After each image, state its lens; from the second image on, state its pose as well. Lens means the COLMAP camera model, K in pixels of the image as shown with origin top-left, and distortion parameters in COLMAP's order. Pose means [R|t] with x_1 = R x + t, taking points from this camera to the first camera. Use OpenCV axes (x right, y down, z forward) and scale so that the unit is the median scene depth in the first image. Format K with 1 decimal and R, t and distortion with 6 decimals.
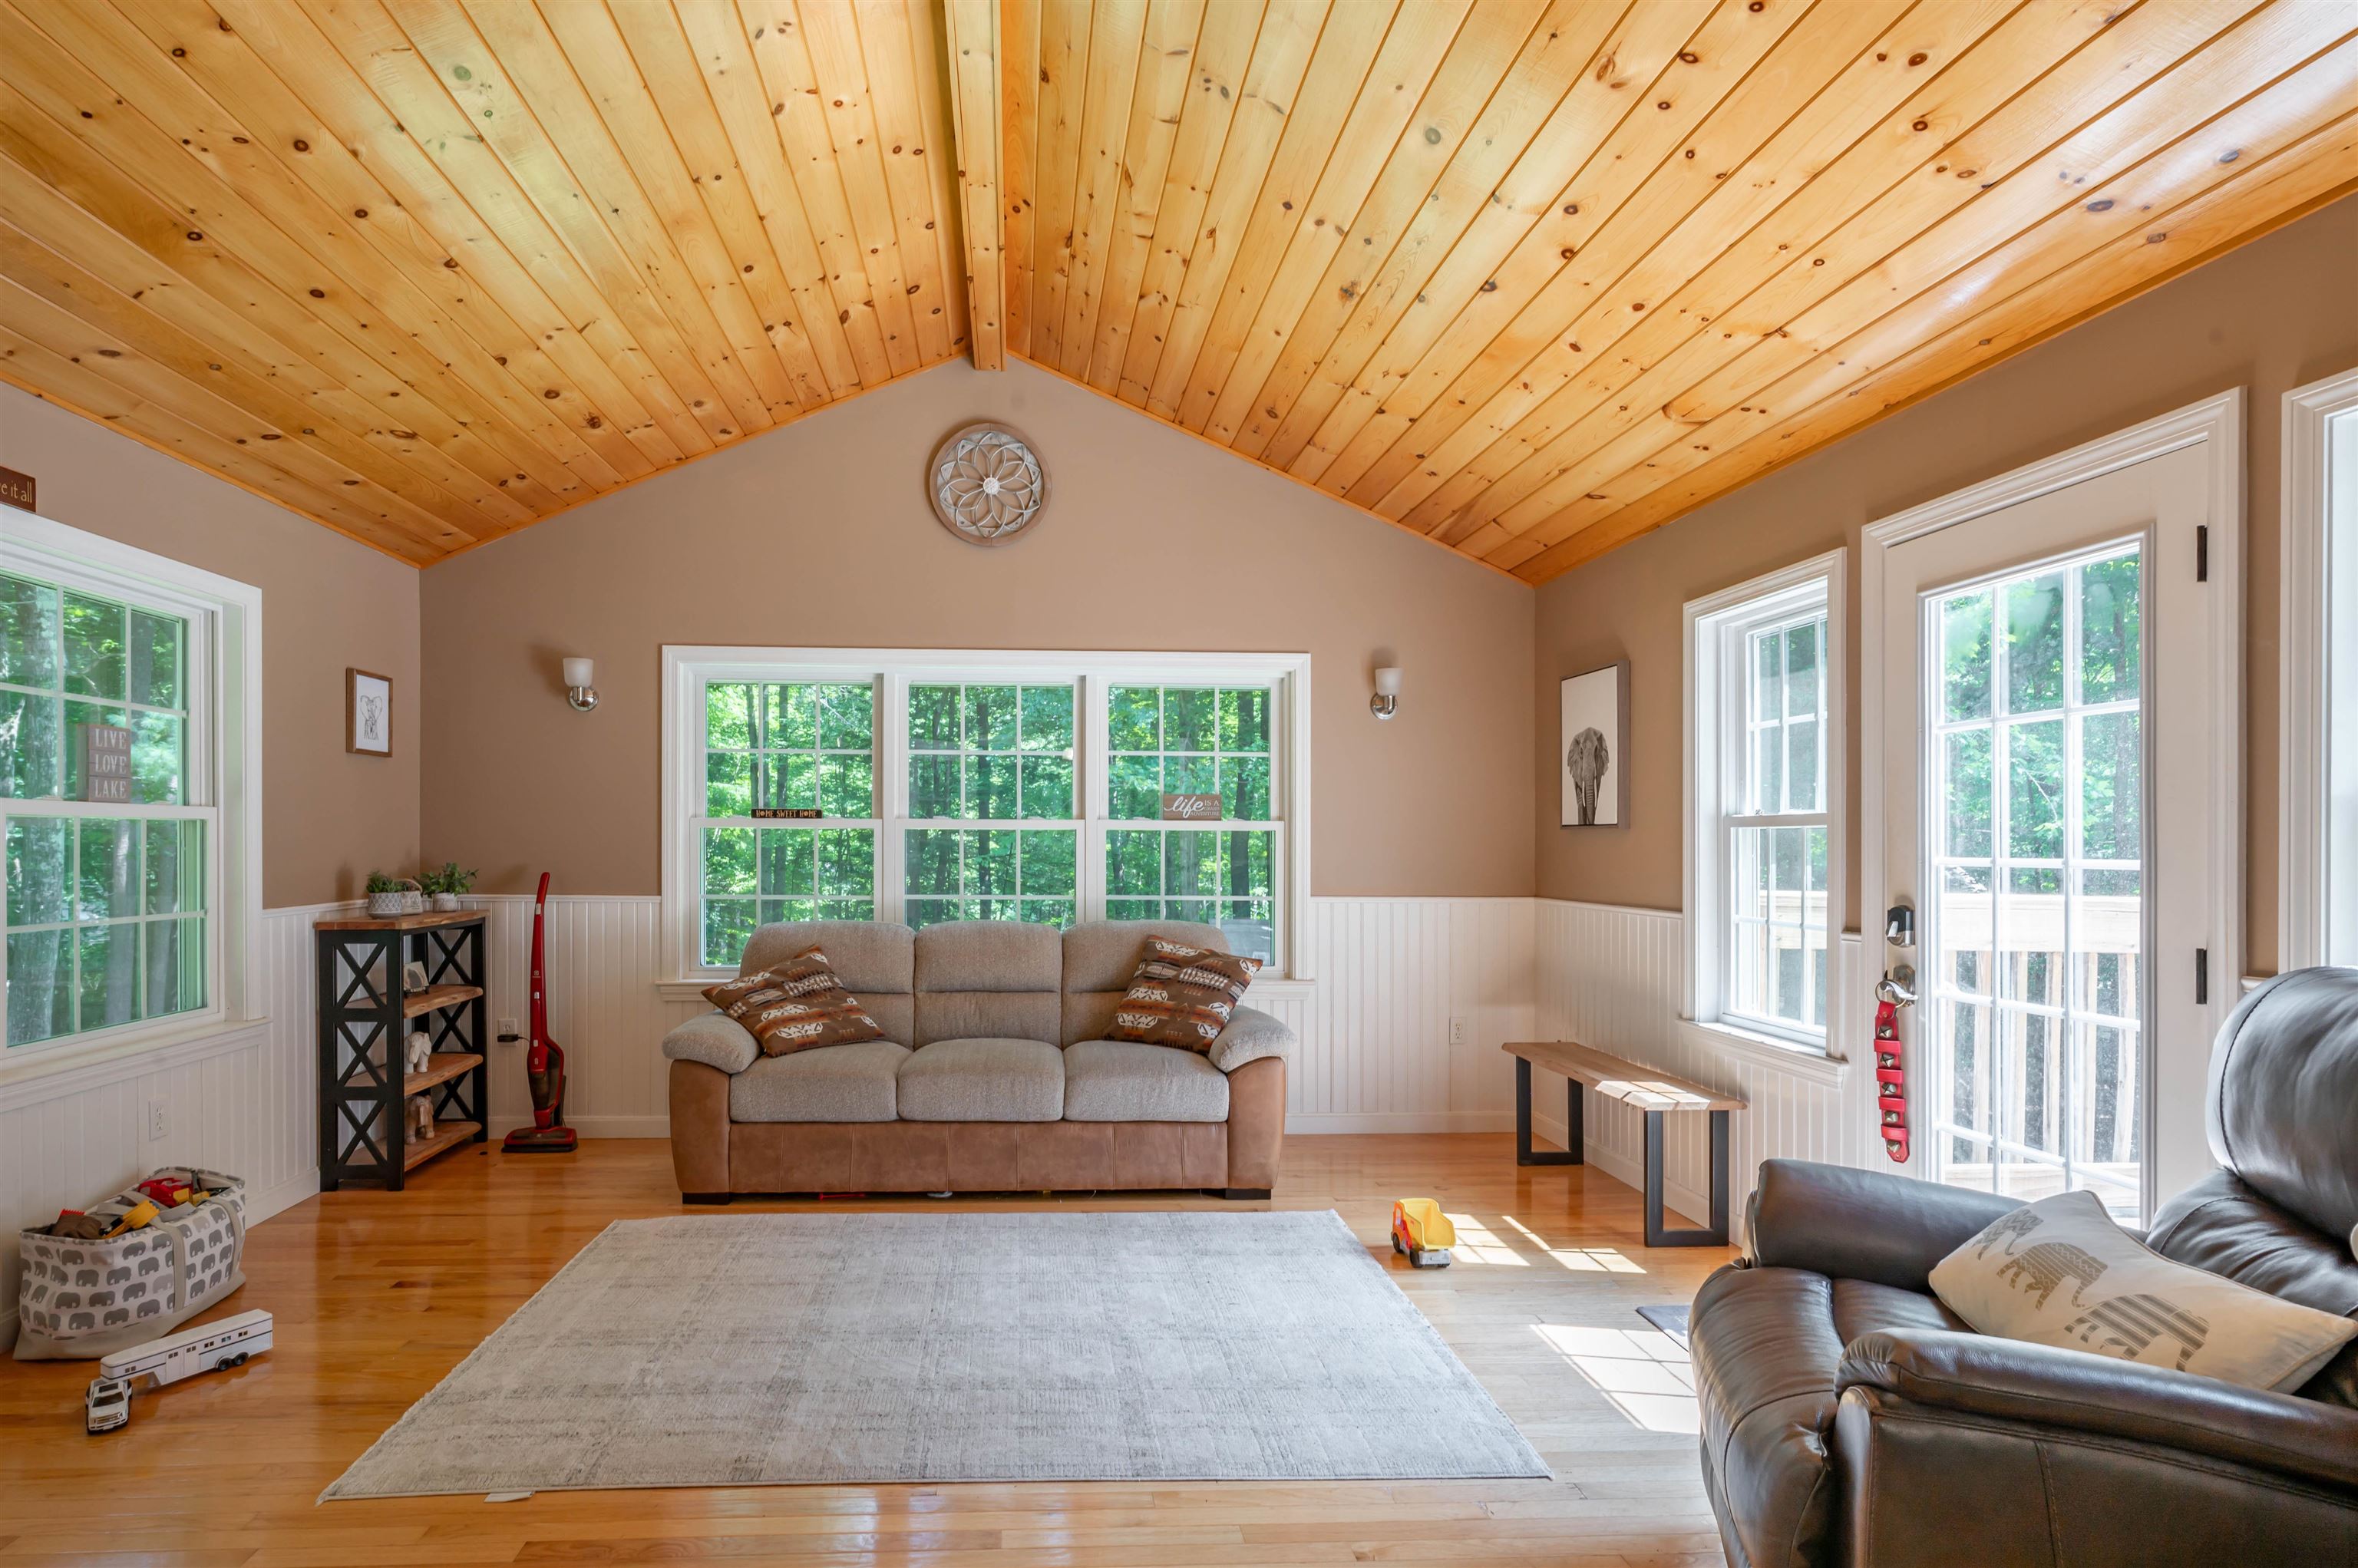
lens RADIAL K [[1183.7, 0, 1054.8], [0, 1183.7, 847.9], [0, 0, 1]] dist [0.001103, 0.000228]
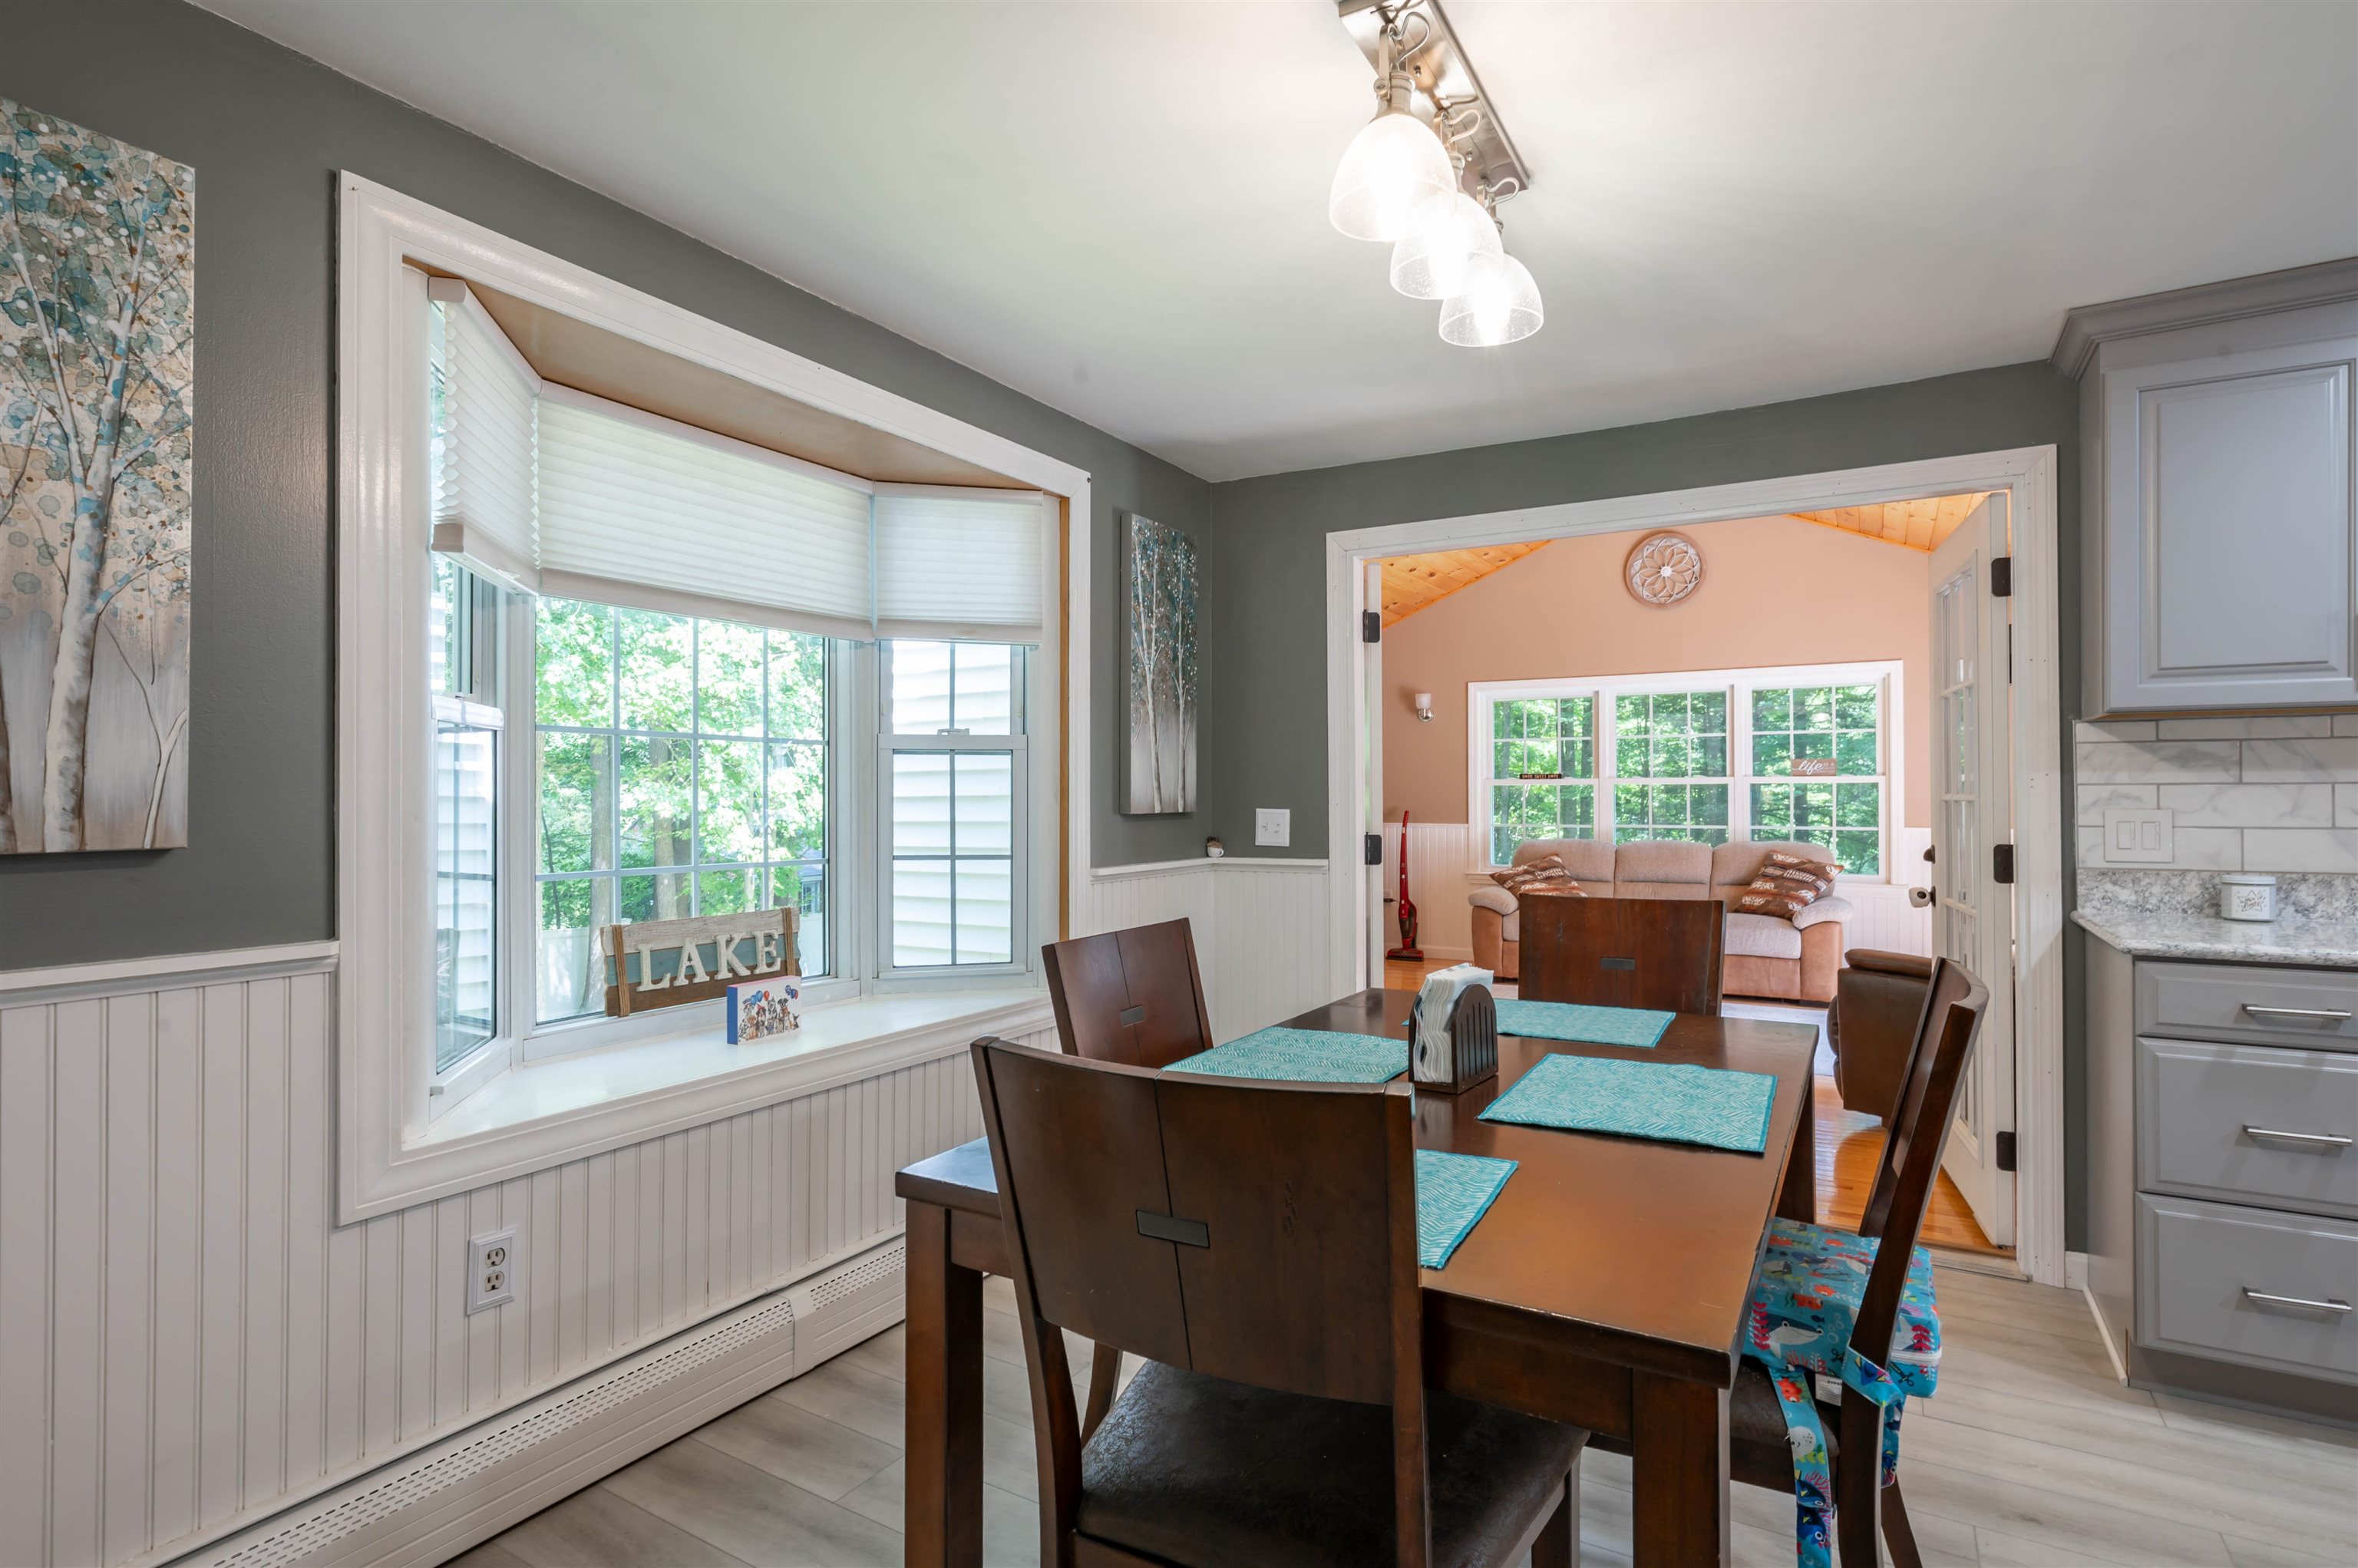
lens RADIAL K [[1173.2, 0, 1179.0], [0, 1173.2, 784.0], [0, 0, 1]] dist [0.002760, 0.001357]
pose [[0.841655, -0.011496, -0.539894, 0.280409], [0.003540, 0.999869, -0.015772, 0.007890], [0.540005, 0.011363, 0.841585, -0.793864]]
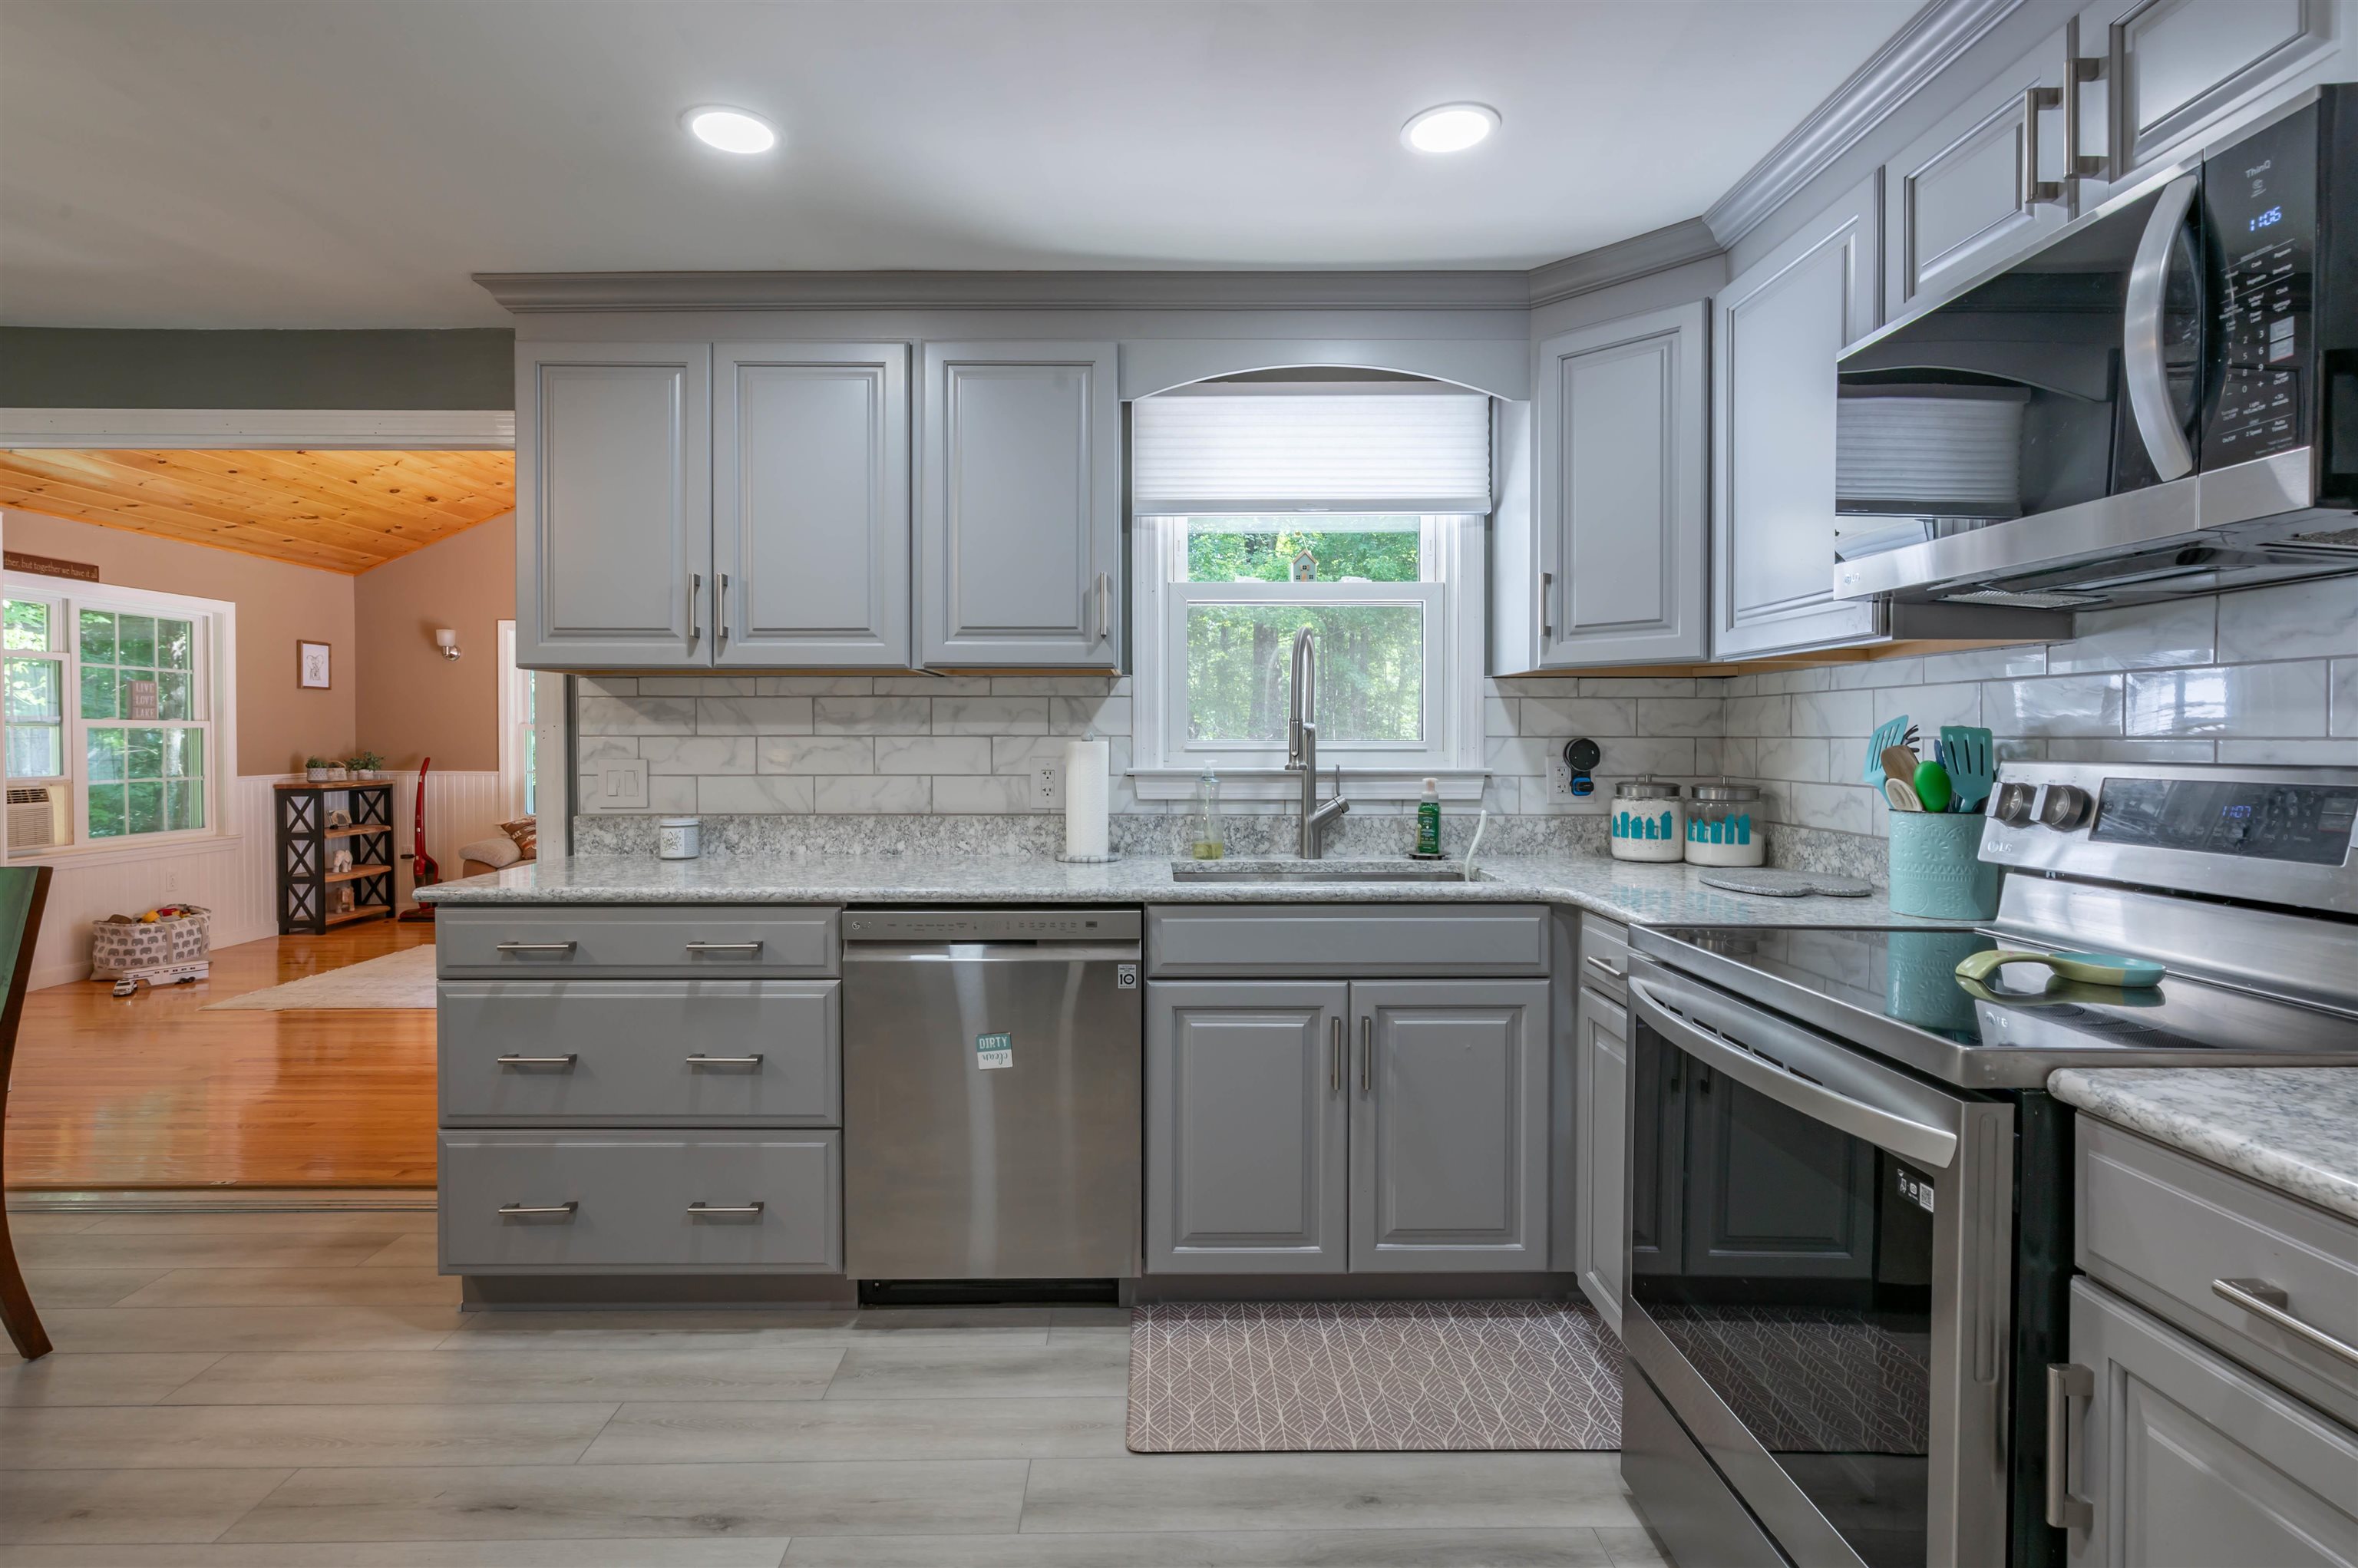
lens RADIAL K [[1143.6, 0, 1144.8], [0, 1143.6, 749.9], [0, 0, 1]] dist [0.000515, -0.000171]
pose [[0.999323, -0.002704, -0.036694, 0.705513], [0.002888, 0.999984, 0.004963, 0.005537], [0.036680, -0.005066, 0.999314, -0.636160]]
